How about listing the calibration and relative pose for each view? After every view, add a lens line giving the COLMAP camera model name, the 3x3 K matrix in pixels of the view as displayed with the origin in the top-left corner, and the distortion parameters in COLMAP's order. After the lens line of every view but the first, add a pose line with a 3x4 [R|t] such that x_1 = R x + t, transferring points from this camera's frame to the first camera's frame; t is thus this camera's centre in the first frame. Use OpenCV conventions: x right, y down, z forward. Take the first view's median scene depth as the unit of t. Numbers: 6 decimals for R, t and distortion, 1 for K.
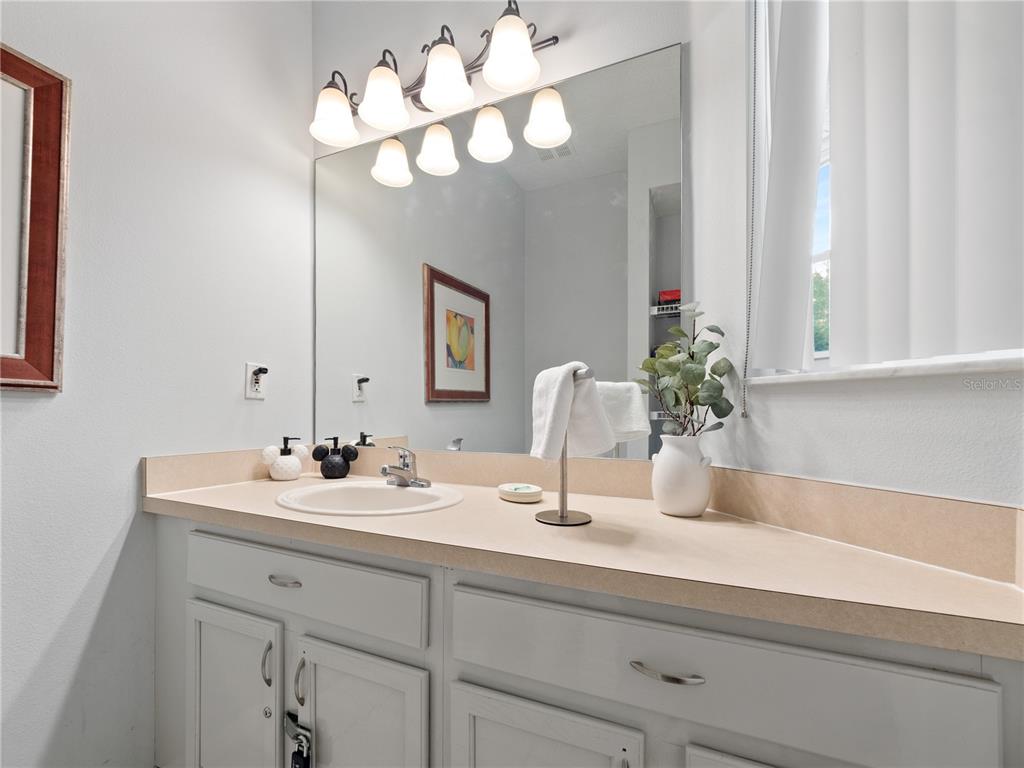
lens RADIAL K [[437.2, 0, 552.4], [0, 437.2, 407.1], [0, 0, 1]] dist [0.001940, -0.000804]
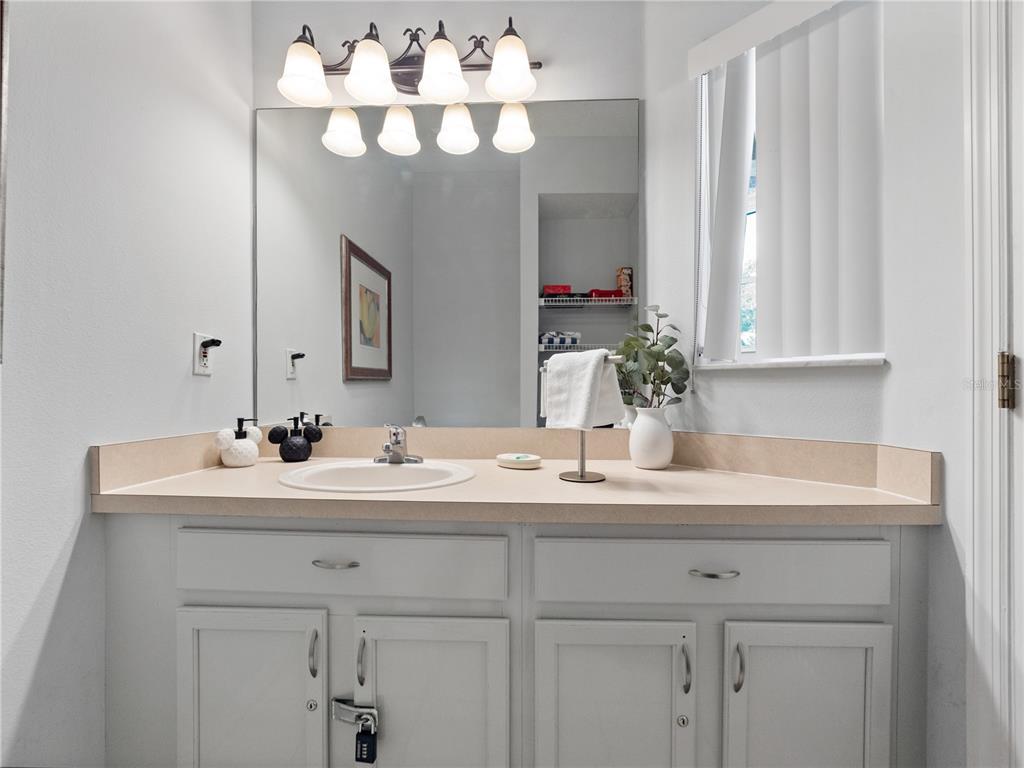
lens RADIAL K [[437.2, 0, 503.1], [0, 437.2, 386.2], [0, 0, 1]] dist [0.001940, -0.000804]
pose [[0.927161, 0.003329, 0.374650, -0.545609], [-0.003065, 0.999994, -0.001298, 0.003561], [-0.374652, 0.000055, 0.927166, -0.033458]]
